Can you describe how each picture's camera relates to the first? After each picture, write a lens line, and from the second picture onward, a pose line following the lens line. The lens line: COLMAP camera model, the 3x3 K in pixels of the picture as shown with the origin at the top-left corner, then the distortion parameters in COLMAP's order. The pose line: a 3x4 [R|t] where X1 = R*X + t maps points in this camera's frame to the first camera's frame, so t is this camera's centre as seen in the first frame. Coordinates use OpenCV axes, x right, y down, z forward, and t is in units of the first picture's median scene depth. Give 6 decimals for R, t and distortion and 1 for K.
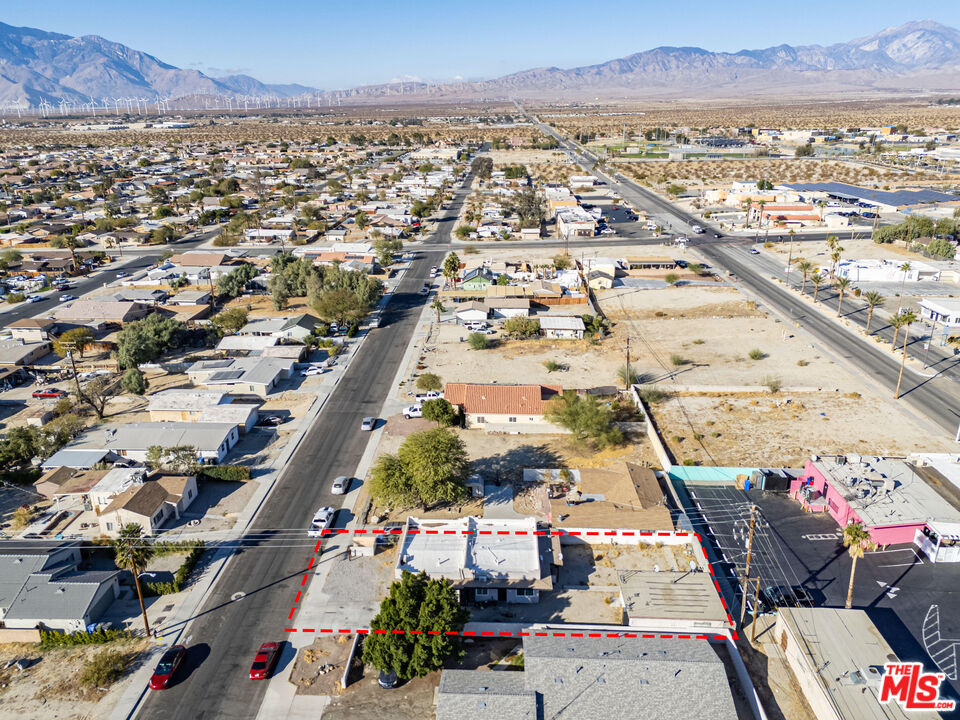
lens RADIAL K [[701.0, 0, 479.9], [0, 701.0, 358.4], [0, 0, 1]] dist [0.065330, -0.049404]
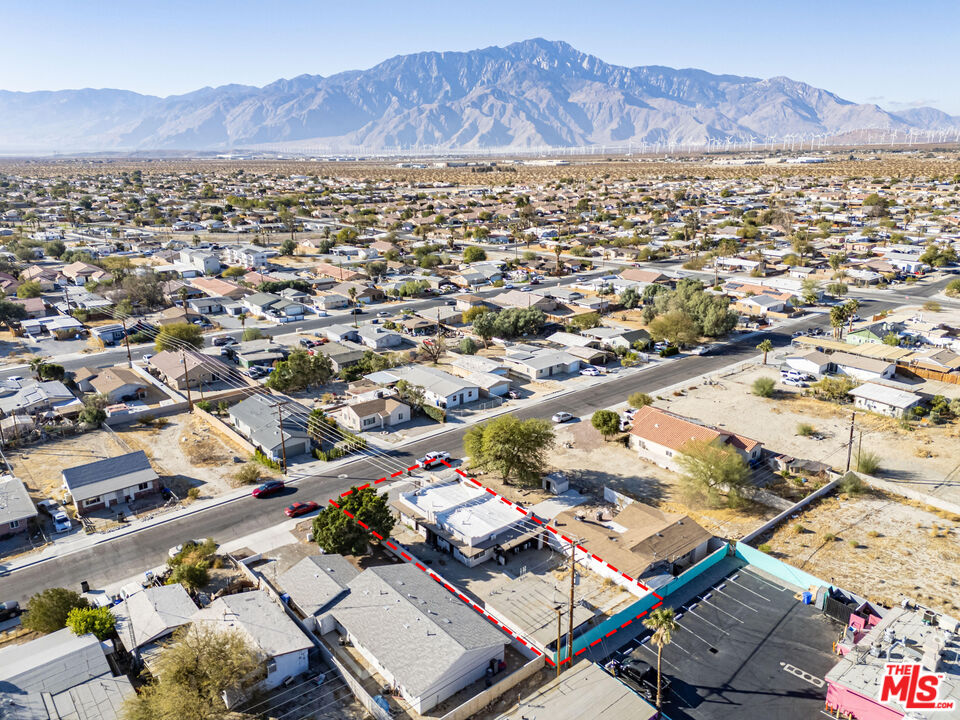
lens RADIAL K [[701.0, 0, 480.3], [0, 701.0, 363.4], [0, 0, 1]] dist [0.065330, -0.049404]
pose [[0.669822, 0.222696, -0.708340, 0.667239], [-0.249987, 0.965909, 0.067281, -0.041403], [0.699174, 0.132010, 0.702658, 0.141176]]
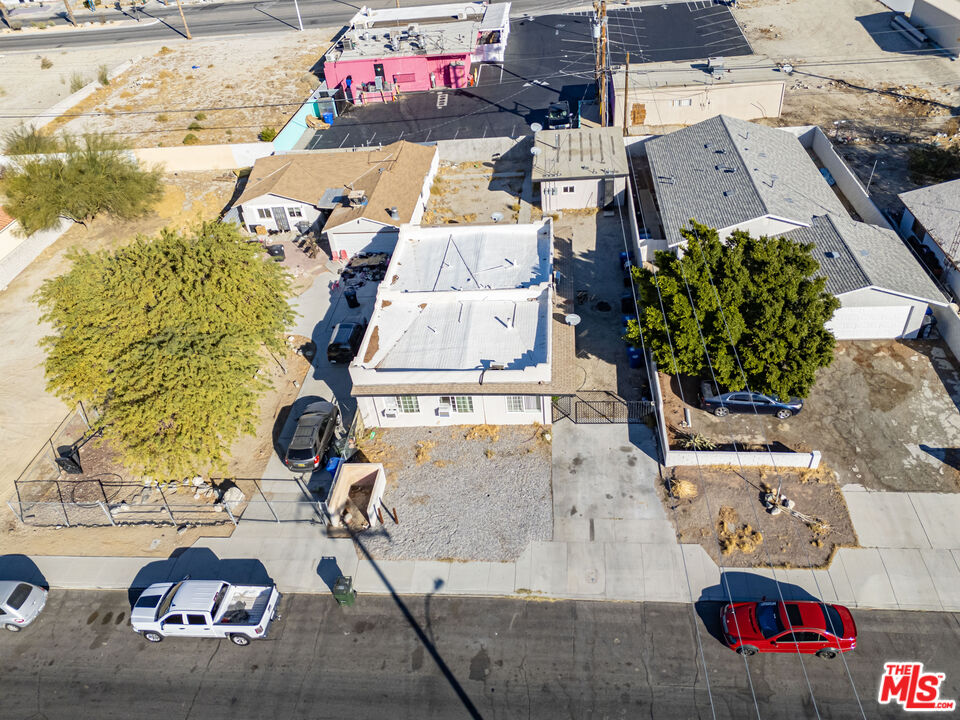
lens RADIAL K [[701.0, 0, 479.9], [0, 701.0, 354.5], [0, 0, 1]] dist [0.065330, -0.049404]
pose [[0.061028, -0.618436, 0.783462, -0.385228], [0.419048, 0.728274, 0.542232, 0.019472], [-0.905911, 0.295217, 0.303600, 0.719834]]
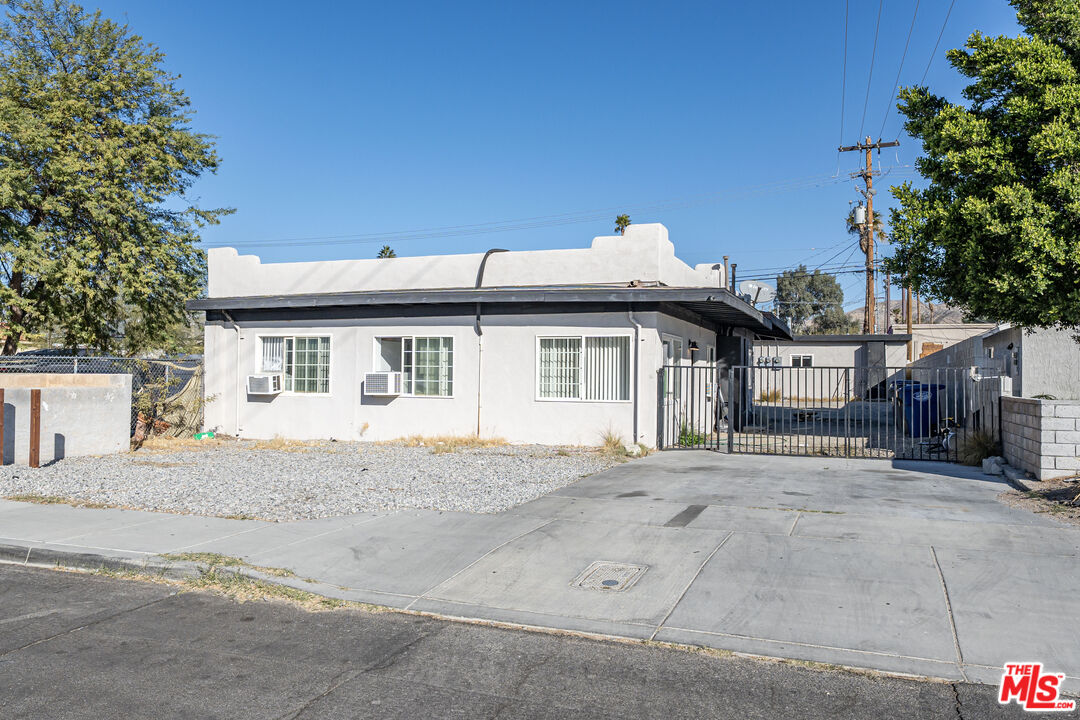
lens RADIAL K [[835.7, 0, 539.3], [0, 835.7, 360.2], [0, 0, 1]] dist [-0.000842, 0.000273]
pose [[0.326069, 0.007722, 0.945314, -0.255262], [0.309229, 0.944085, -0.114375, 0.277195], [-0.893340, 0.329613, 0.305449, 0.780733]]
